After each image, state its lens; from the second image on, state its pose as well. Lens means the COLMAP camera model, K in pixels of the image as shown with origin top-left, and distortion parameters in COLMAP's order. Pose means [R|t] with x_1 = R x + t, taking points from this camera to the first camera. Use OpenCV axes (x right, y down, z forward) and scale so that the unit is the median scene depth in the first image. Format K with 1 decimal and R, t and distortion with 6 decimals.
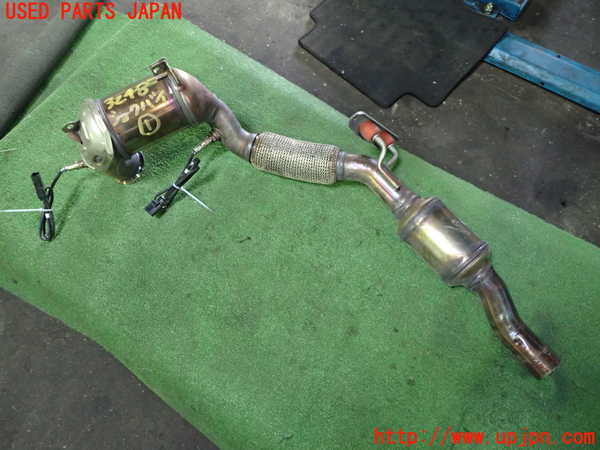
lens RADIAL K [[523.1, 0, 300.0], [0, 523.1, 225.0], [0, 0, 1]] dist [-0.000045, -0.000176]
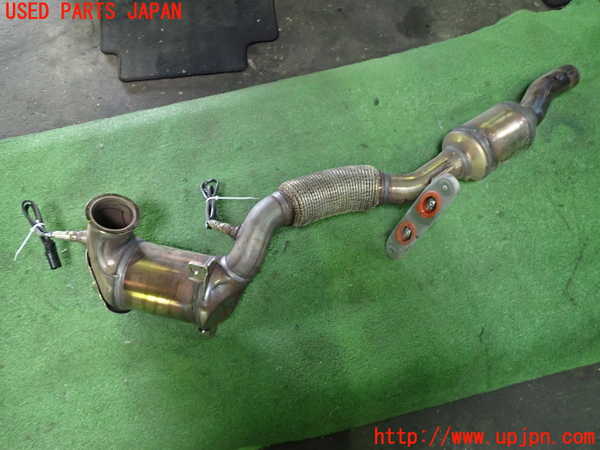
lens RADIAL K [[523.1, 0, 300.0], [0, 523.1, 225.0], [0, 0, 1]] dist [-0.000045, -0.000176]
pose [[0.639535, -0.710884, 0.292643, -0.257783], [0.709309, 0.692437, 0.131953, -0.077578], [-0.296440, 0.123185, 0.947074, 0.081196]]
